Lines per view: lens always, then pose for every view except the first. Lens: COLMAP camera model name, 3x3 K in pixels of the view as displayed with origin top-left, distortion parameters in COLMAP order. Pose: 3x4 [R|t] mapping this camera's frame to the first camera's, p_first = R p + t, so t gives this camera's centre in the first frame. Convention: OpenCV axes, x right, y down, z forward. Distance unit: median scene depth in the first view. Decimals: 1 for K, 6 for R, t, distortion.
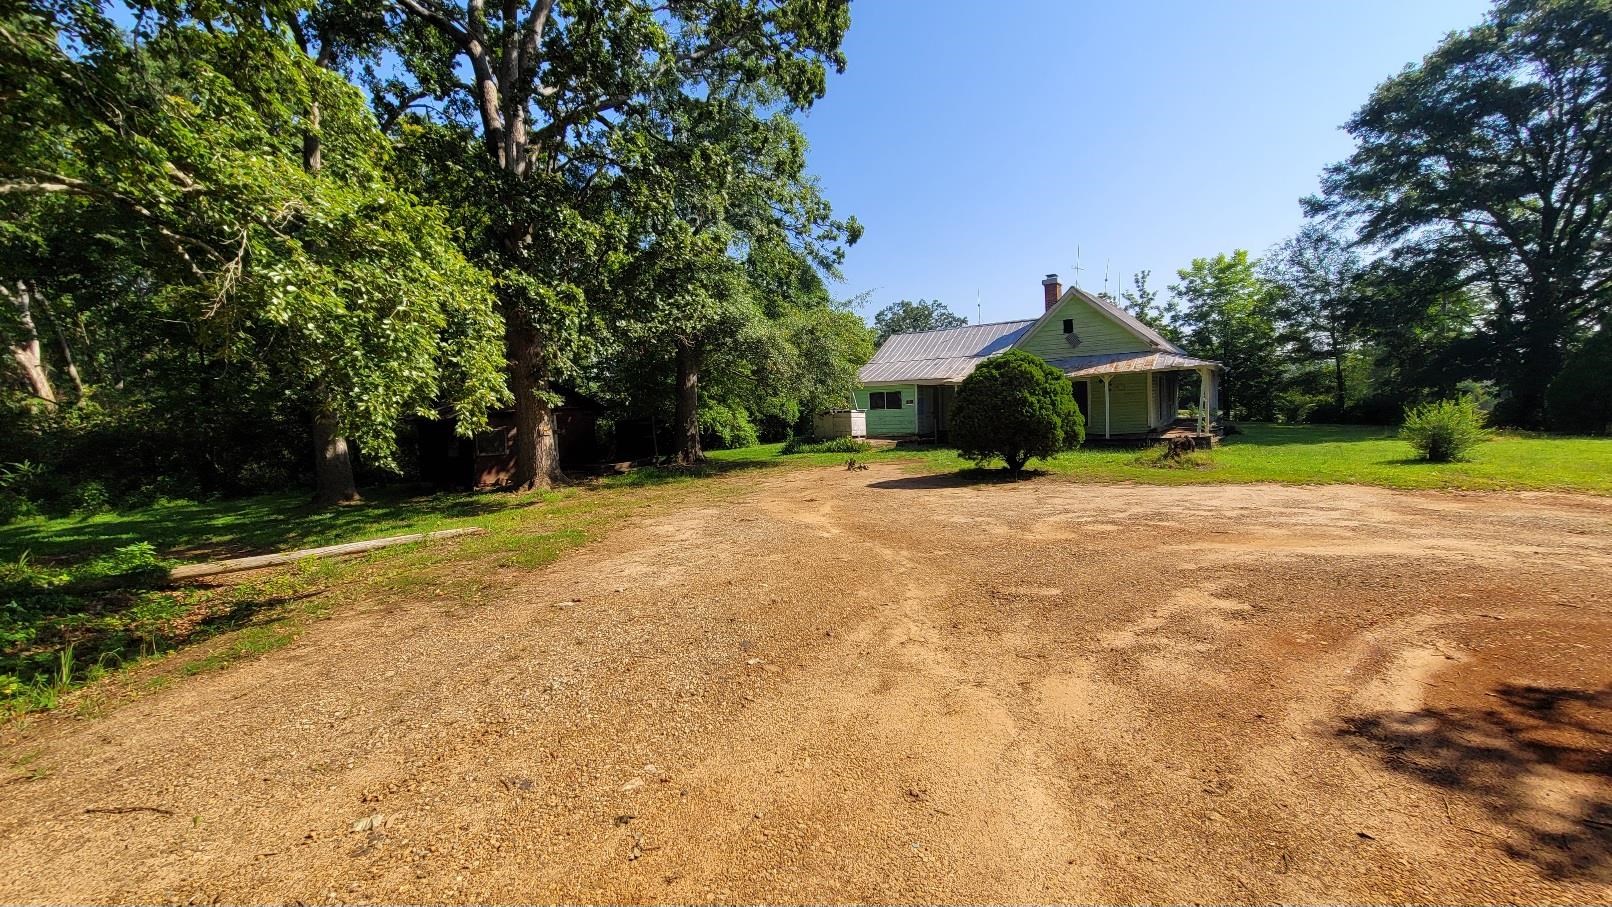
lens RADIAL K [[635.4, 0, 807.9], [0, 635.4, 451.1], [0, 0, 1]] dist [-0.003357, -0.000170]
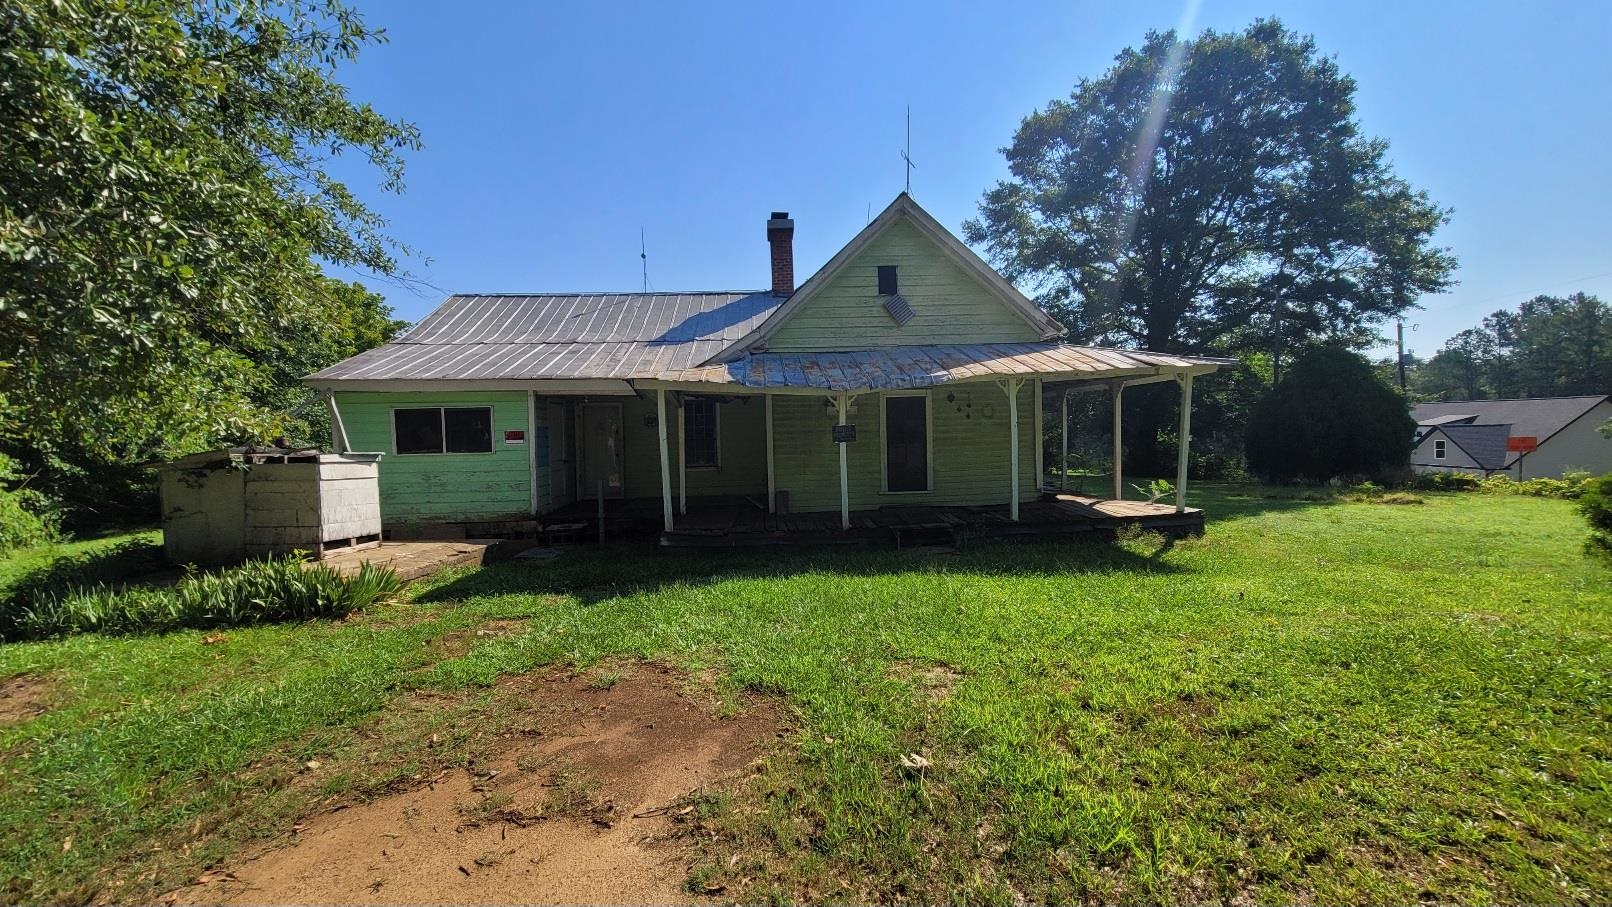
lens RADIAL K [[635.4, 0, 808.4], [0, 635.4, 455.1], [0, 0, 1]] dist [-0.003357, -0.000170]
pose [[0.786325, 0.002030, 0.617810, 0.064224], [0.038187, 0.997923, -0.051882, -0.039834], [-0.616632, 0.064389, 0.784614, 0.614308]]
